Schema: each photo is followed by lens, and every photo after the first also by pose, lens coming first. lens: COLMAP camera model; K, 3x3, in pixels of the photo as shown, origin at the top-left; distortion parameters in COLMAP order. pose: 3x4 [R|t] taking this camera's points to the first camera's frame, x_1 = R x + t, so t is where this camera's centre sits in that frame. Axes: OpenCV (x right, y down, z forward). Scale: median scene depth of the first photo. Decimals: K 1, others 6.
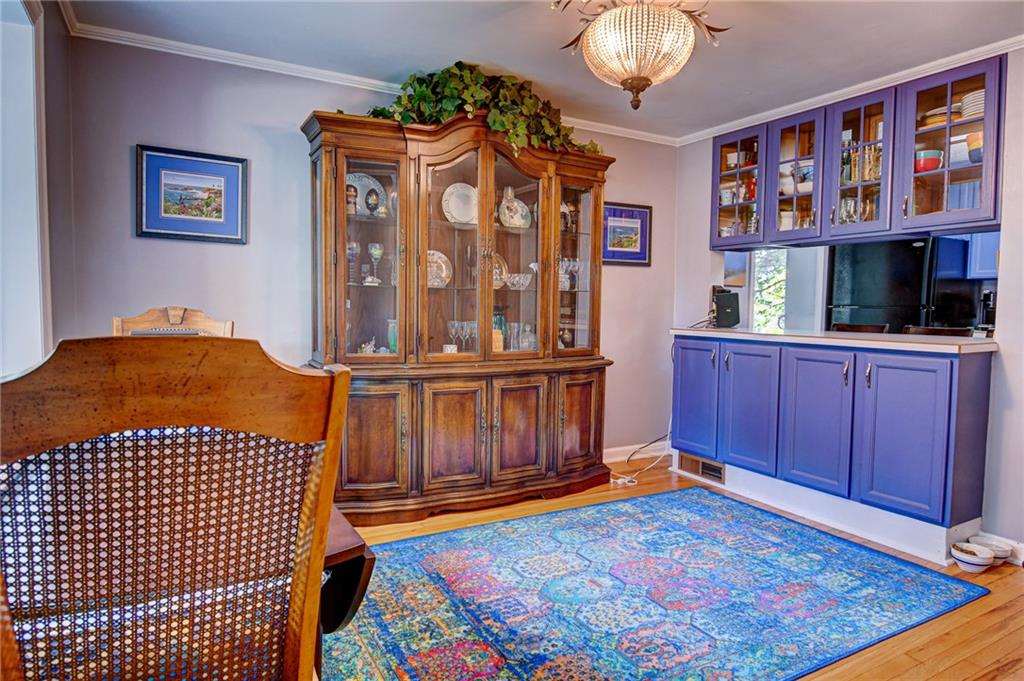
lens RADIAL K [[610.7, 0, 512.1], [0, 610.7, 343.5], [0, 0, 1]] dist [0.024820, -0.038475]
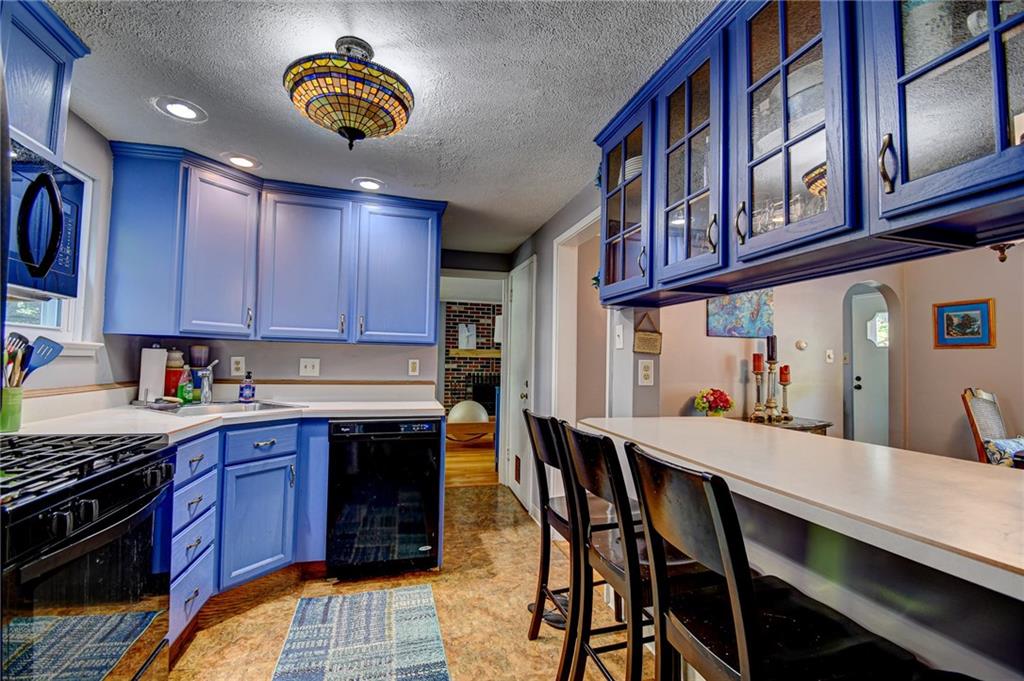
lens RADIAL K [[450.3, 0, 512.3], [0, 450.3, 344.4], [0, 0, 1]] dist [0.018230, -0.023027]
pose [[-0.968277, -0.018893, 0.249164, 0.683118], [-0.012903, 0.999588, 0.025651, -0.118946], [-0.249546, 0.021622, -0.968122, 1.478208]]
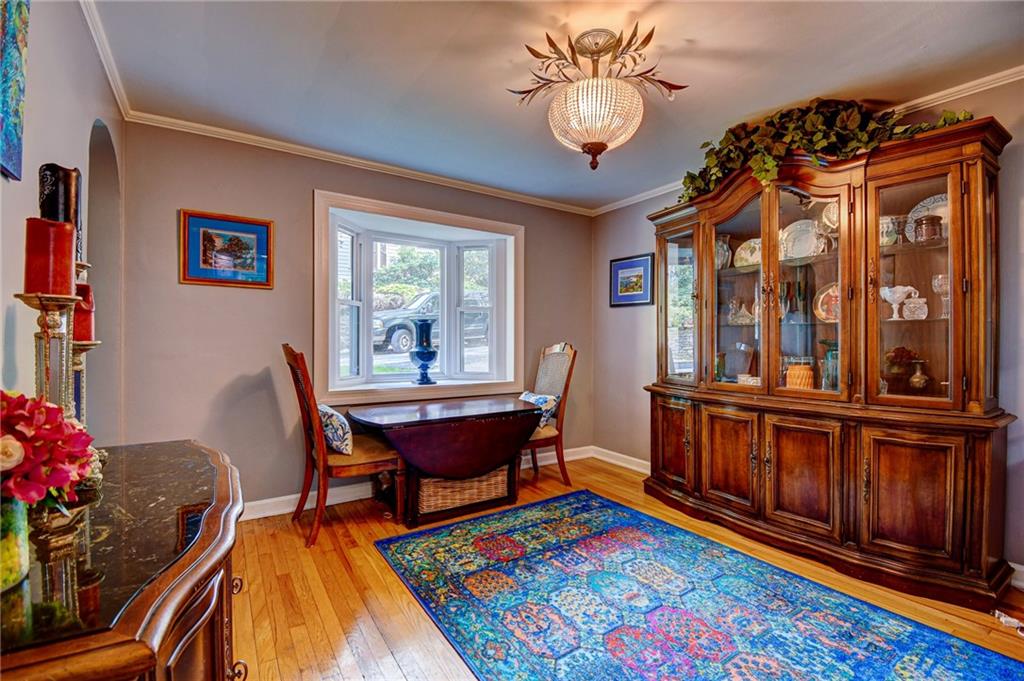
lens RADIAL K [[450.3, 0, 512.3], [0, 450.3, 344.4], [0, 0, 1]] dist [0.018230, -0.023027]
pose [[0.073131, -0.006361, -0.997302, 0.655579], [-0.066181, 0.997745, -0.011216, -0.018552], [0.995124, 0.066822, 0.072546, 0.505401]]
